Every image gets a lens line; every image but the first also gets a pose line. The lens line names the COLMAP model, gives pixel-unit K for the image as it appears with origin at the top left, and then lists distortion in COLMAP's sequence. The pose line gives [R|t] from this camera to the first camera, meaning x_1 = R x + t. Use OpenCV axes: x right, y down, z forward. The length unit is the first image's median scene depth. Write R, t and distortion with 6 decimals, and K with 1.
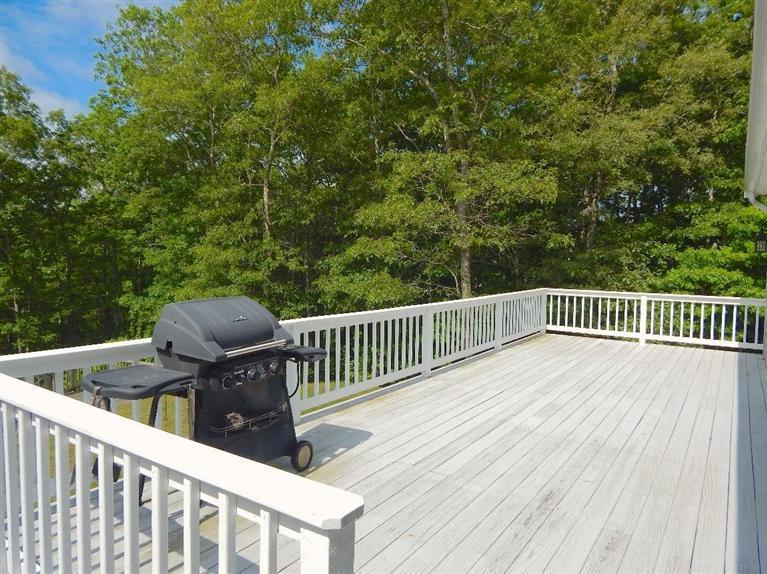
lens RADIAL K [[505.8, 0, 383.5], [0, 505.8, 287.0], [0, 0, 1]] dist [-0.000551, -0.004574]
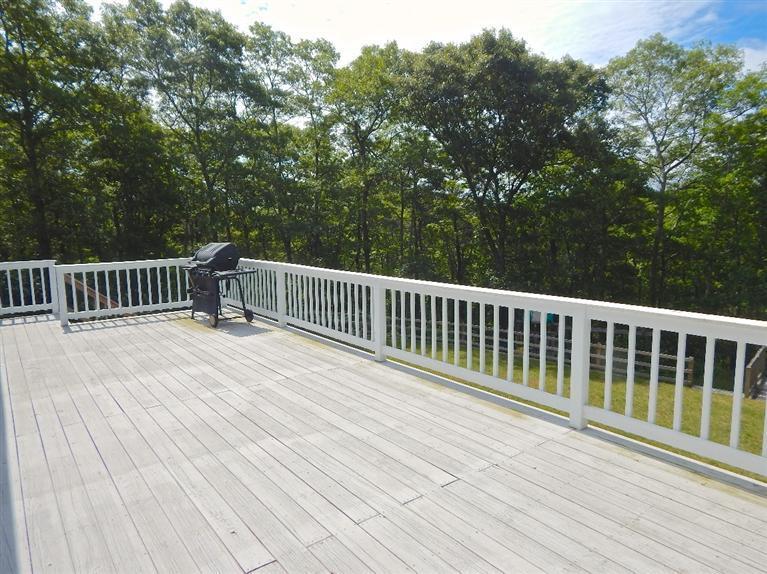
lens RADIAL K [[505.8, 0, 383.5], [0, 505.8, 287.0], [0, 0, 1]] dist [-0.000551, -0.004574]
pose [[-0.294983, 0.104780, -0.949740, 1.089878], [-0.042041, 0.991583, 0.122454, -0.060434], [0.954577, 0.076050, -0.288096, 1.543588]]
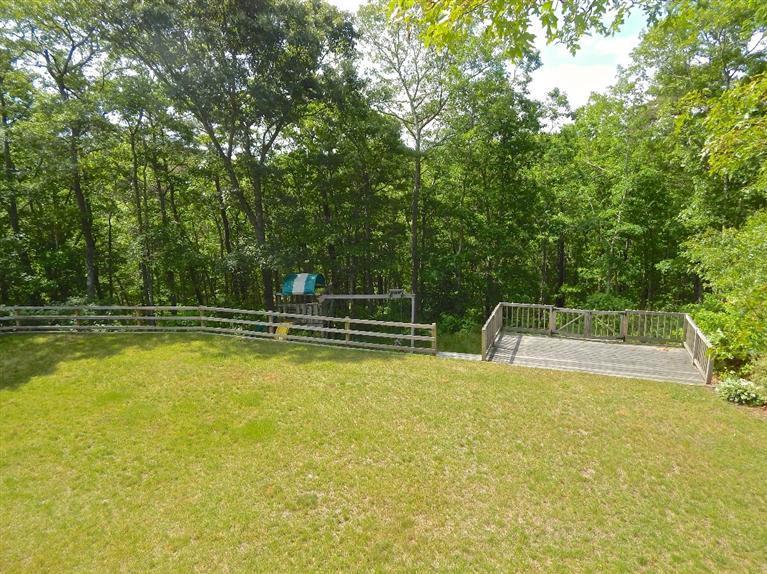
lens RADIAL K [[505.8, 0, 383.5], [0, 505.8, 287.0], [0, 0, 1]] dist [-0.000551, -0.004574]
pose [[0.089263, 0.186879, -0.978319, 0.980584], [-0.026202, 0.982341, 0.185256, -0.063790], [0.995663, 0.009097, 0.092584, 1.607493]]
